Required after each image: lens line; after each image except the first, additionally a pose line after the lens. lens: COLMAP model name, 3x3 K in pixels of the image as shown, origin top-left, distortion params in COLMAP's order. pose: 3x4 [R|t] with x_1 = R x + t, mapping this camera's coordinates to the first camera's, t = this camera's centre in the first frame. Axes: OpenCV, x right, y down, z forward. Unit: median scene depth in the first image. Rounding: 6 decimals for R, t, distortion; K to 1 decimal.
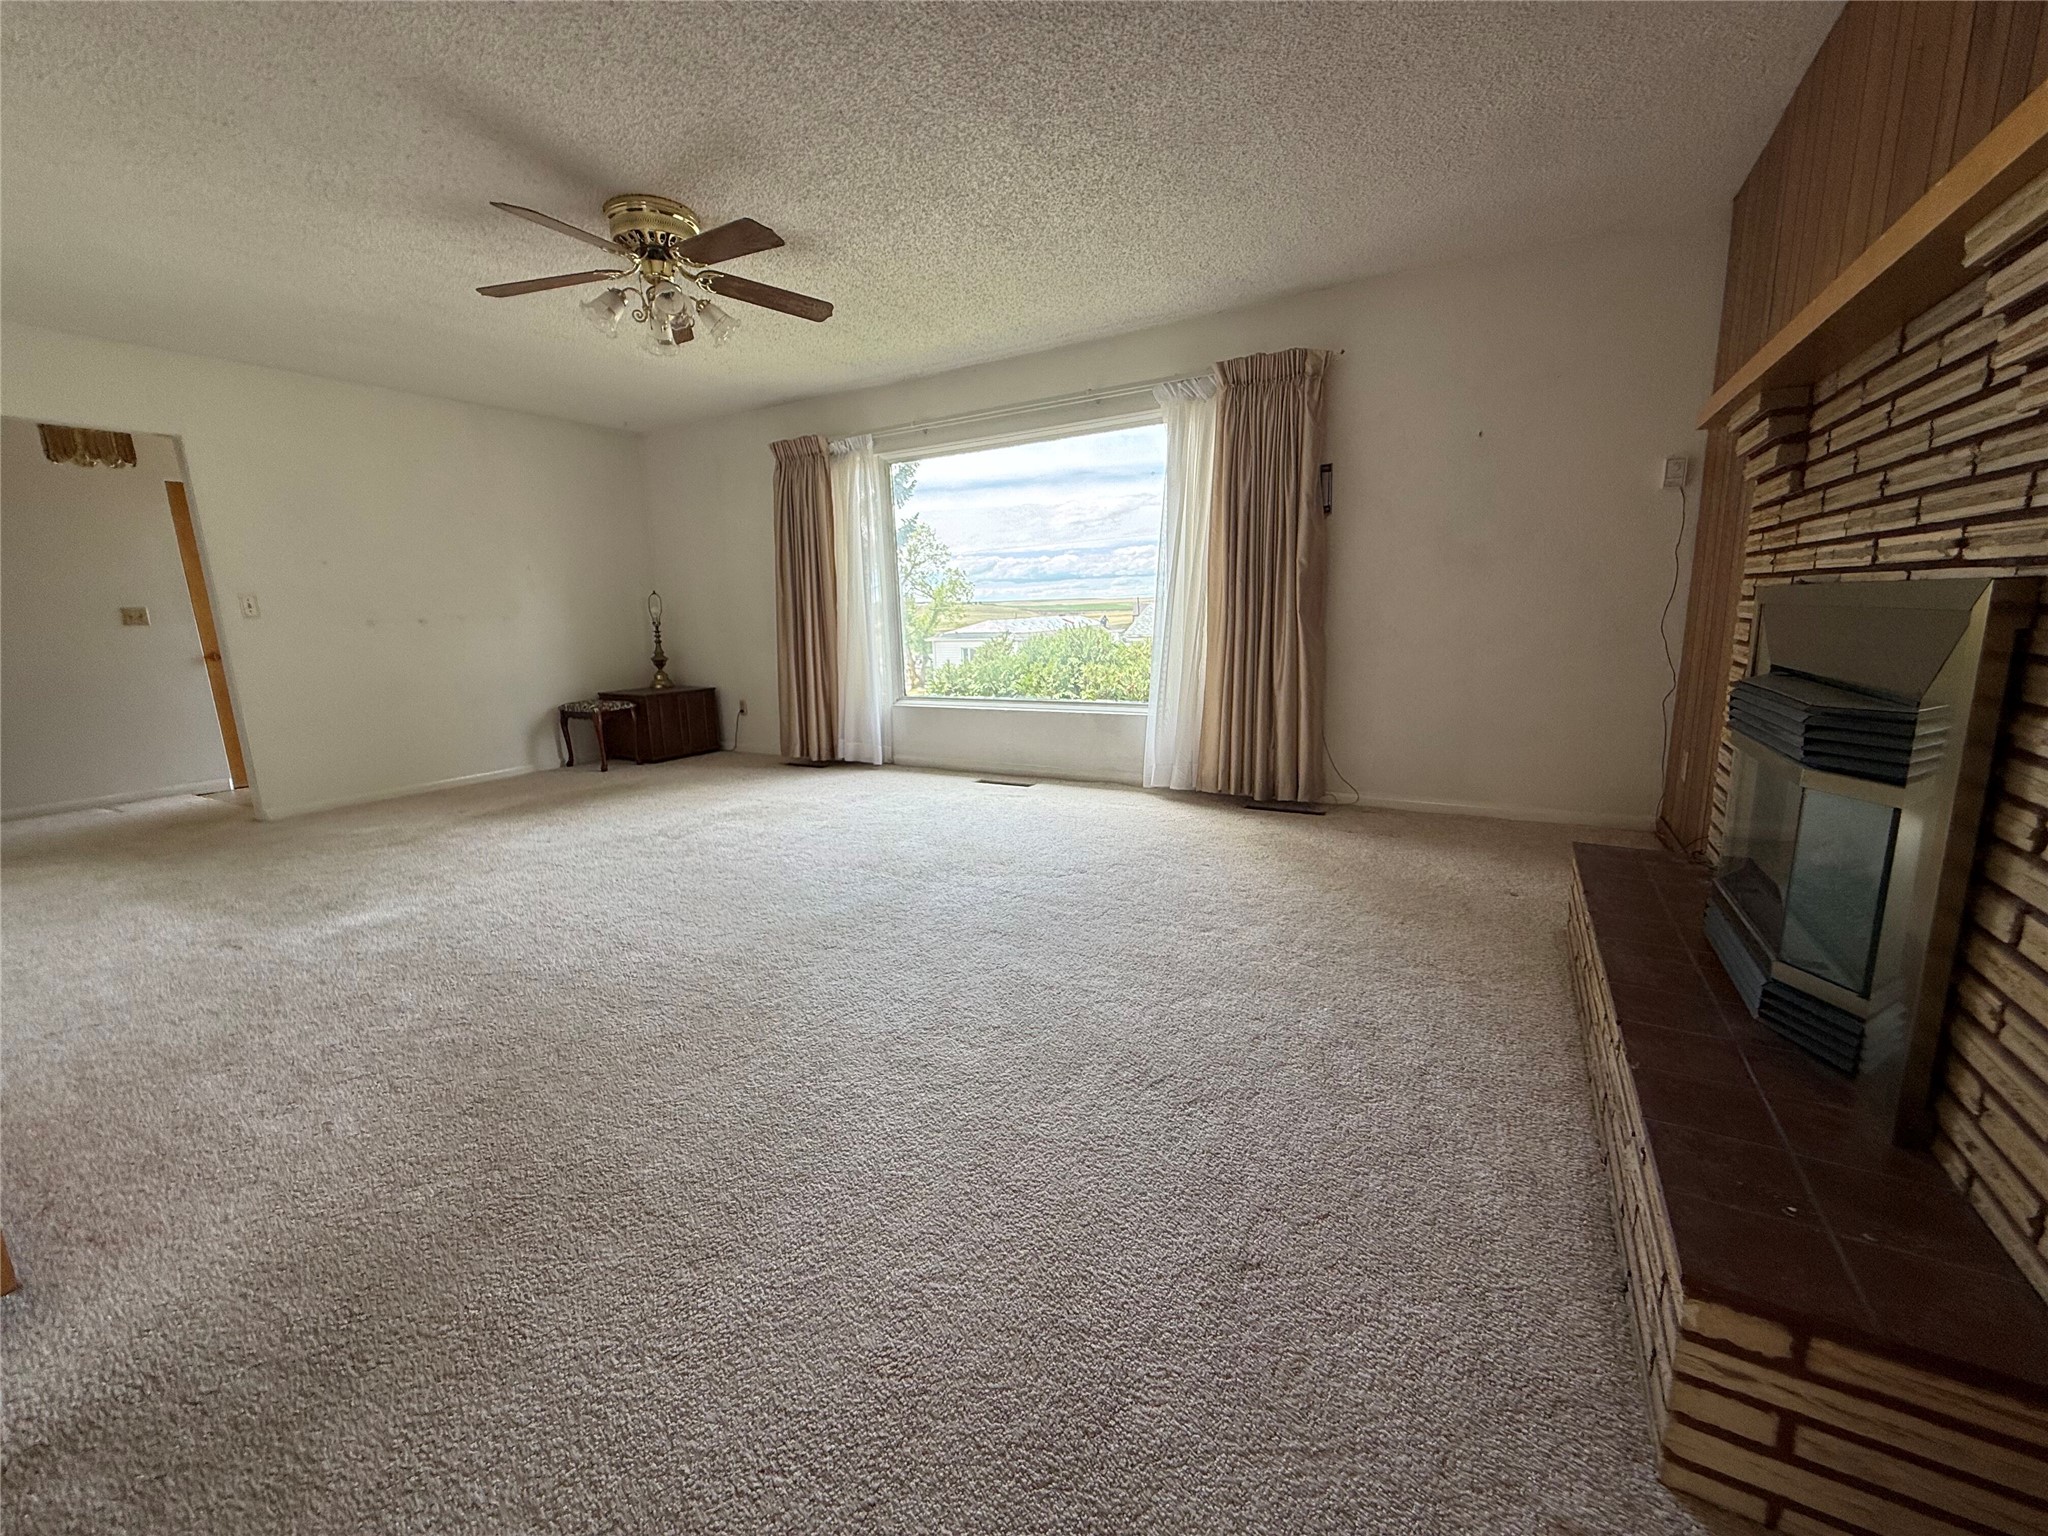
lens RADIAL K [[815.2, 0, 1020.3], [0, 815.2, 764.5], [0, 0, 1]] dist [0.000552, 0.000115]
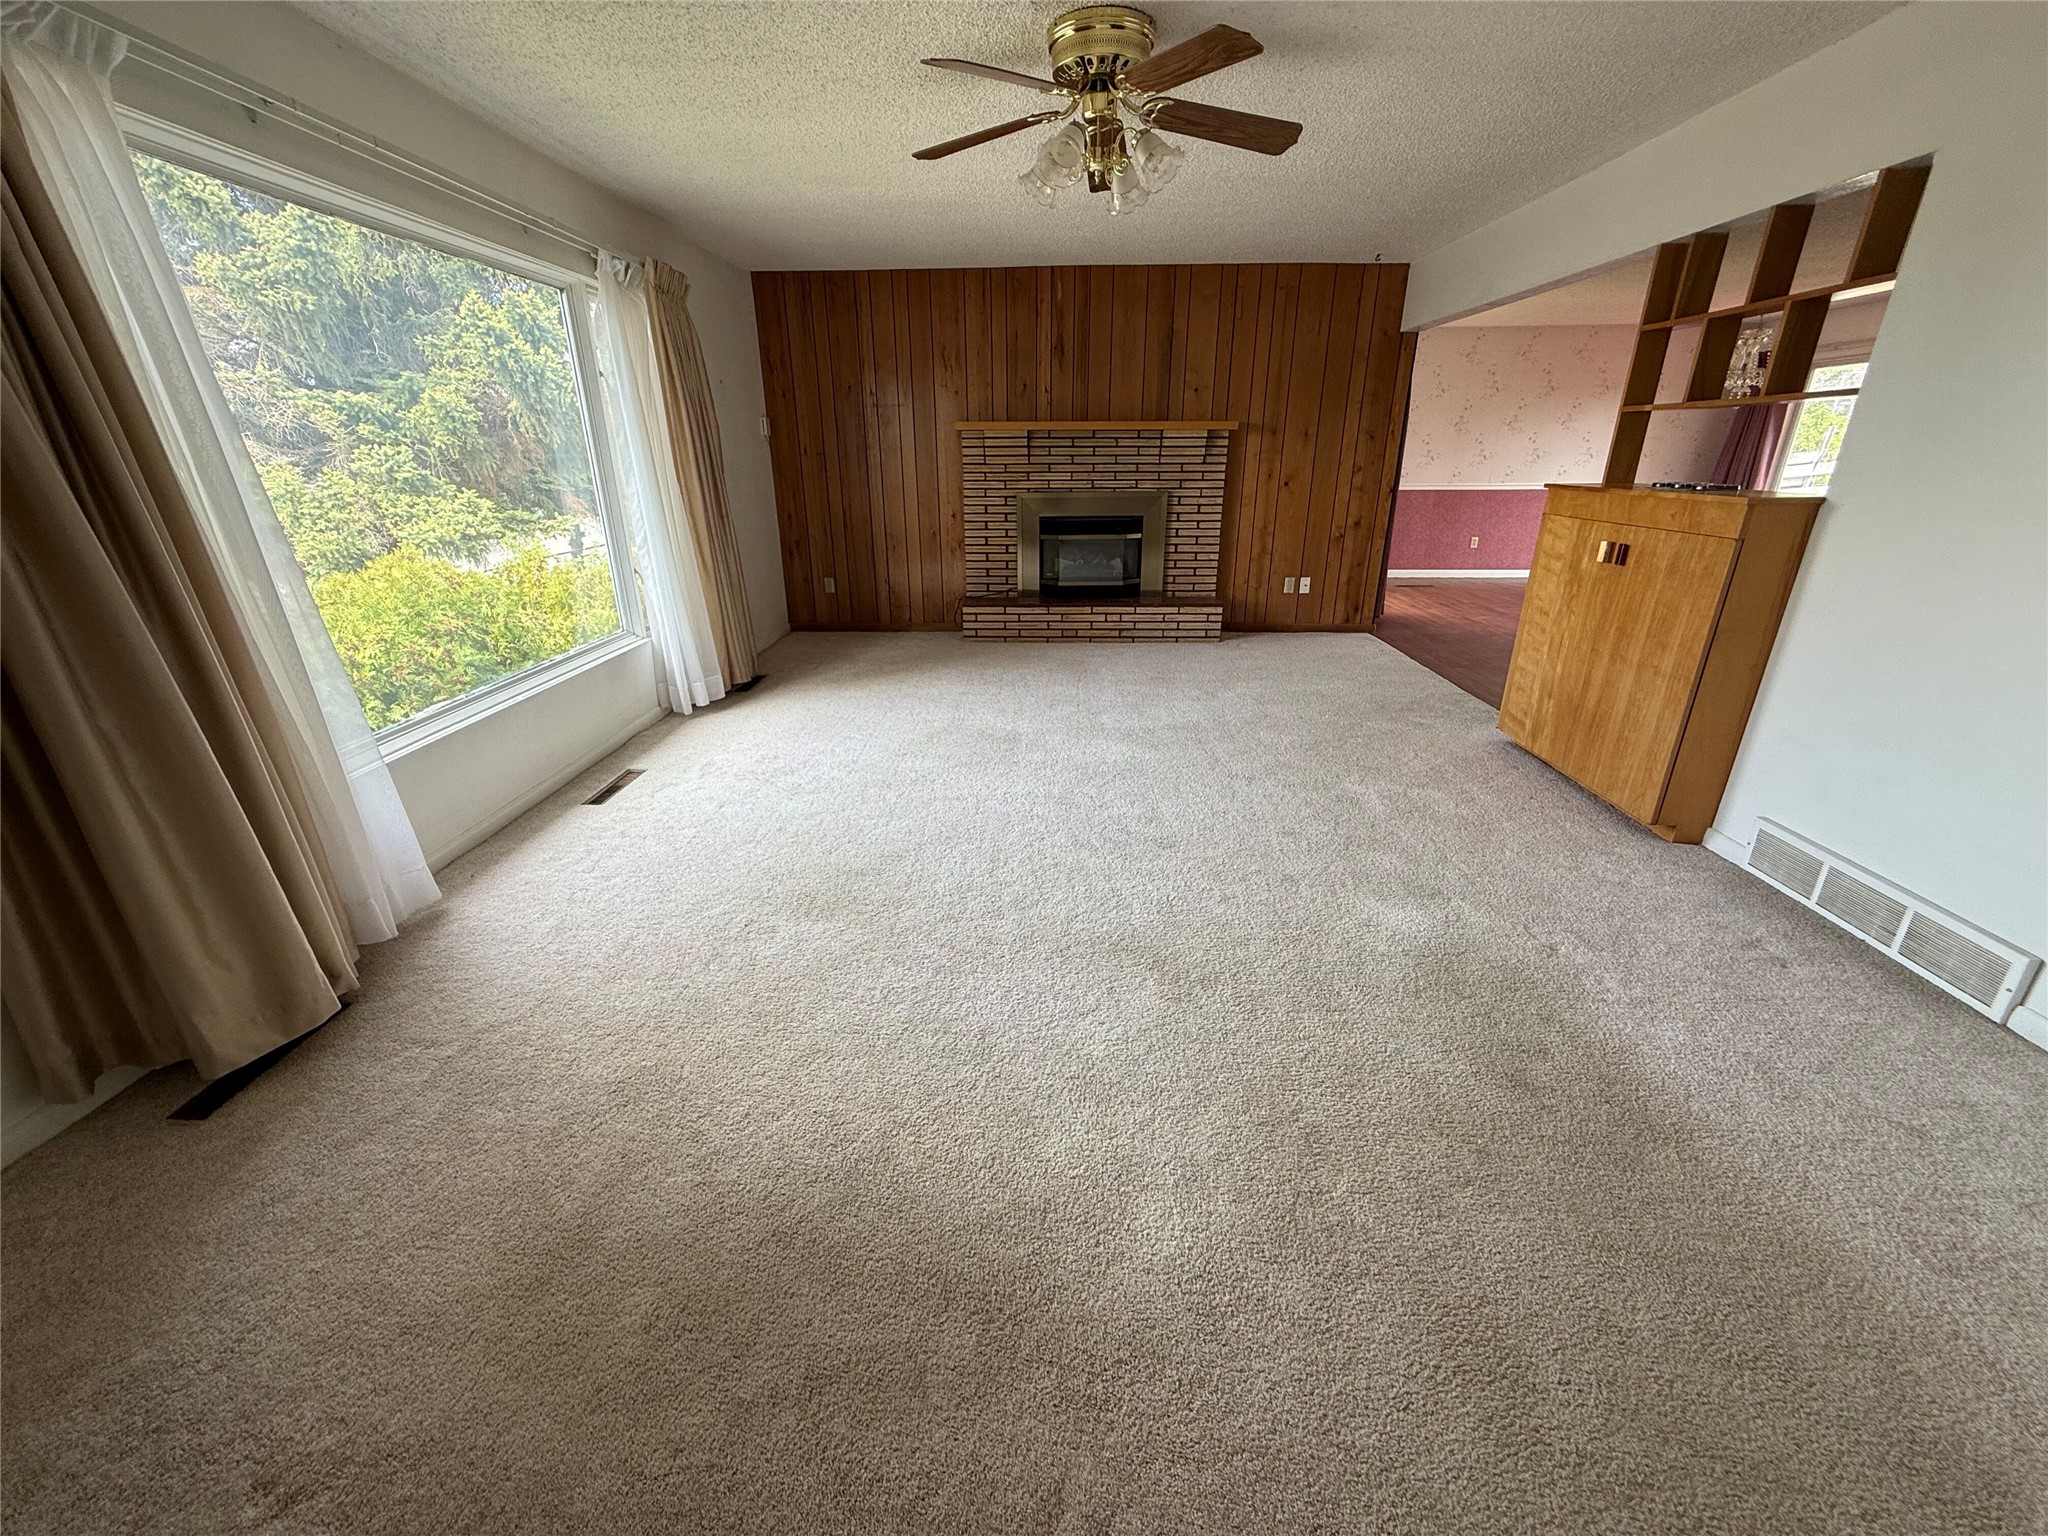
lens RADIAL K [[815.2, 0, 1020.3], [0, 815.2, 764.5], [0, 0, 1]] dist [0.000552, 0.000115]
pose [[-0.467335, -0.286013, 0.836537, -1.234745], [0.187015, 0.892828, 0.409736, -0.347803], [-0.864074, 0.347929, -0.363761, 1.541502]]
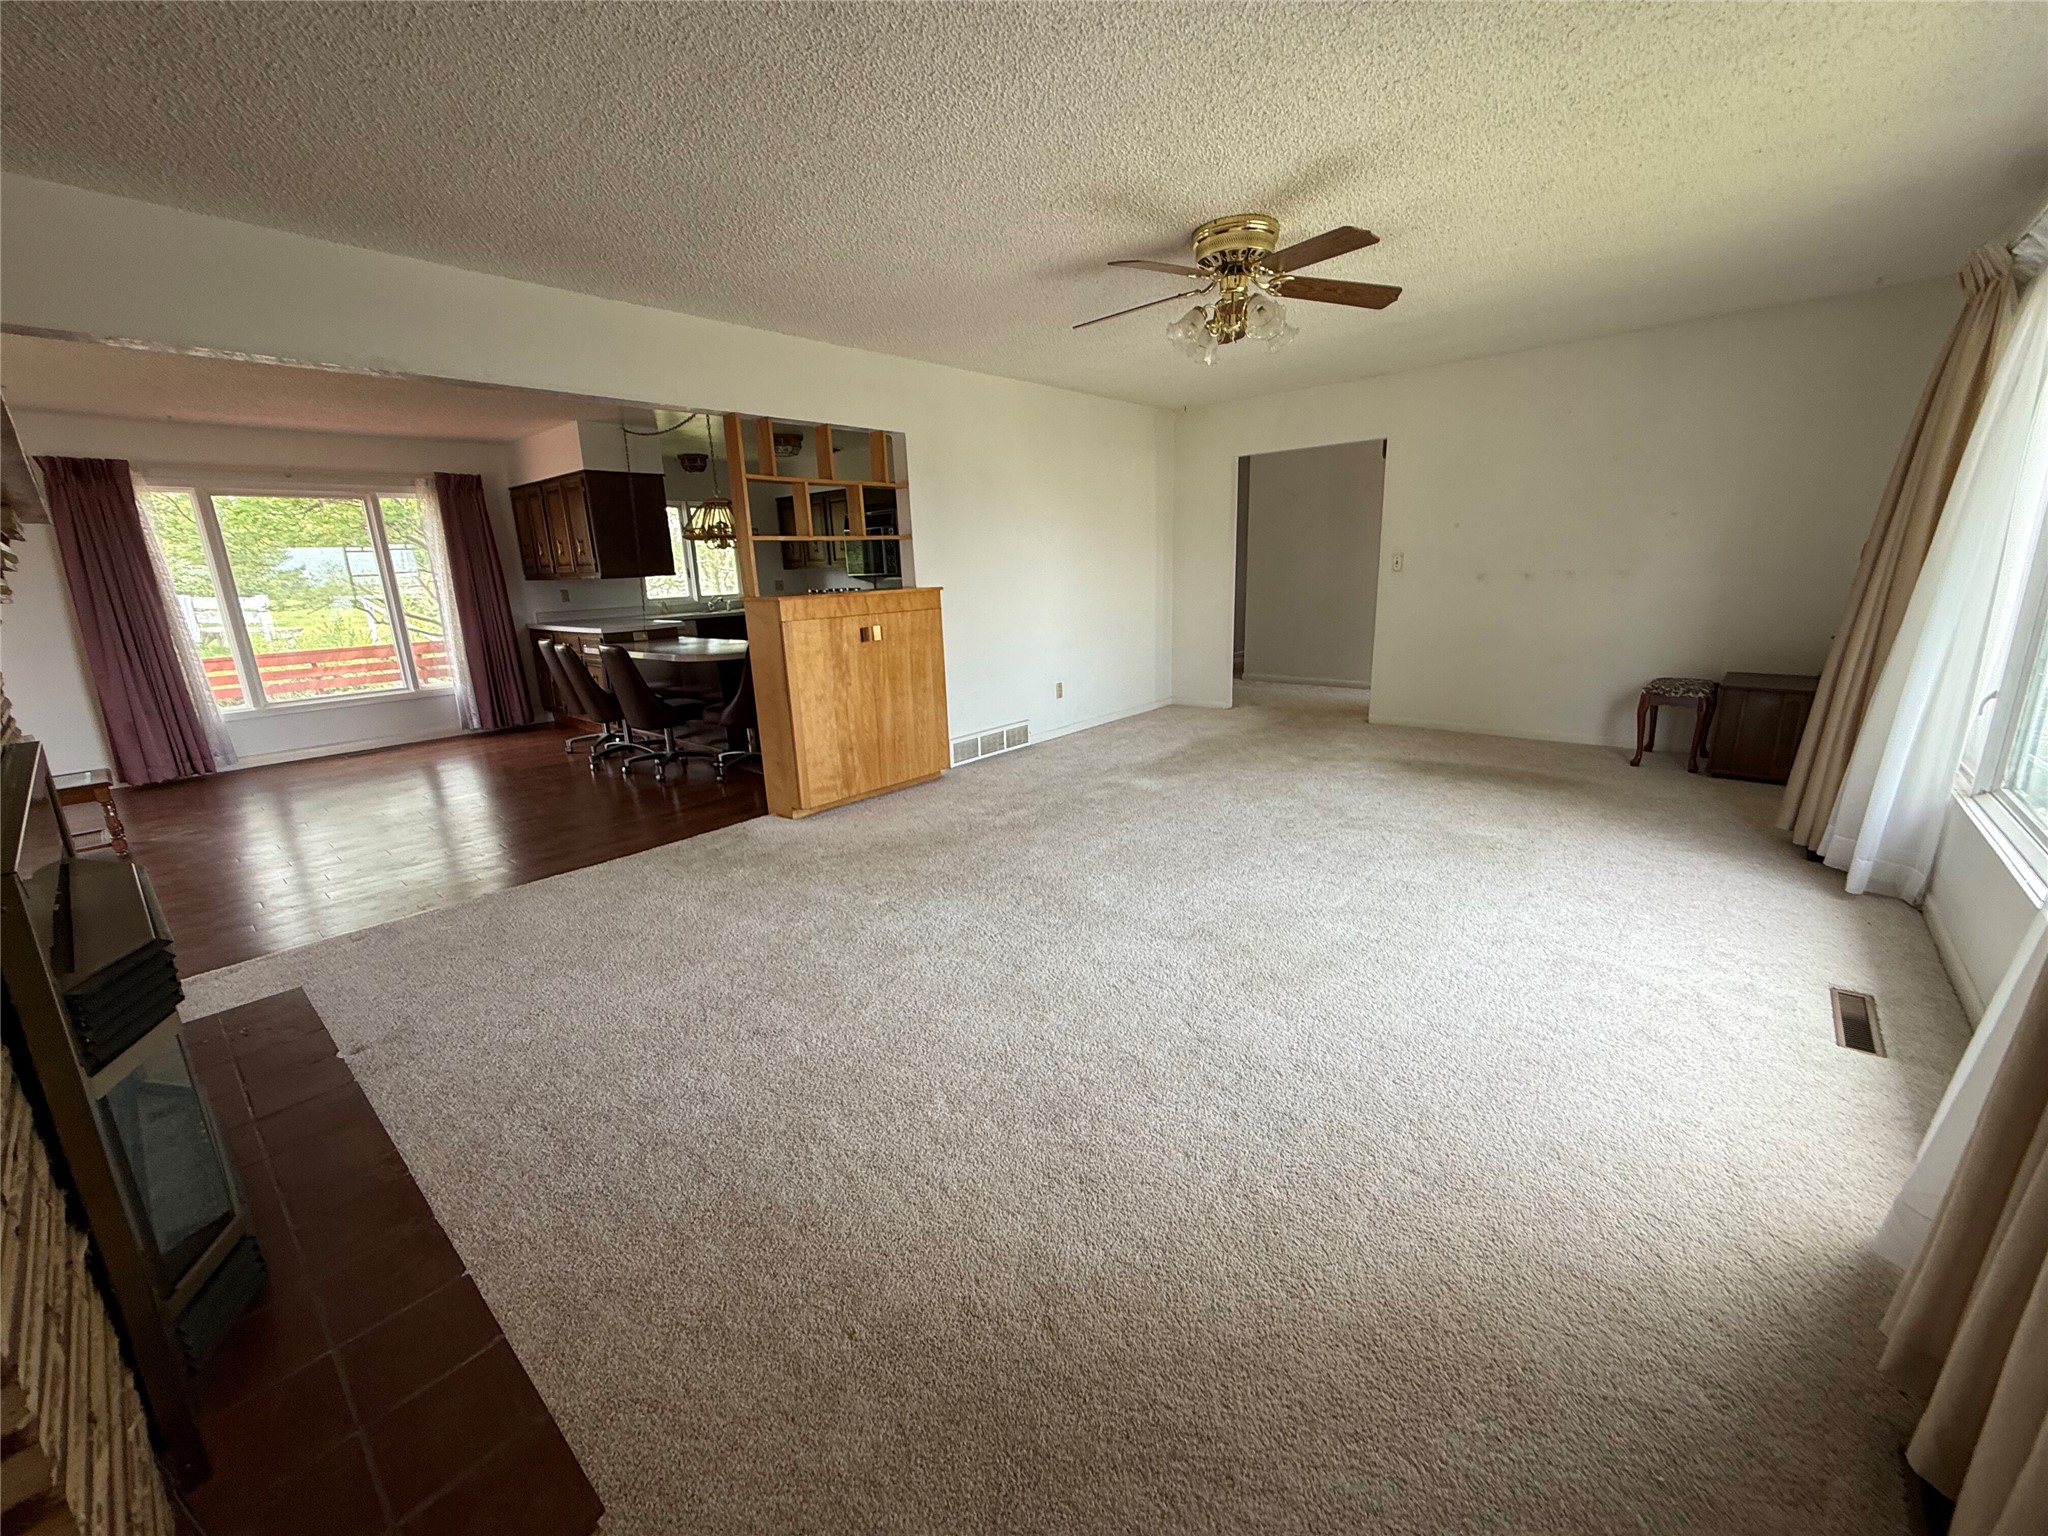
lens RADIAL K [[815.2, 0, 1020.3], [0, 815.2, 764.5], [0, 0, 1]] dist [0.000552, 0.000115]
pose [[-0.191602, 0.273381, -0.942630, 0.732360], [-0.142915, 0.942416, 0.302369, -0.290766], [0.971012, 0.192651, -0.141499, 0.962725]]
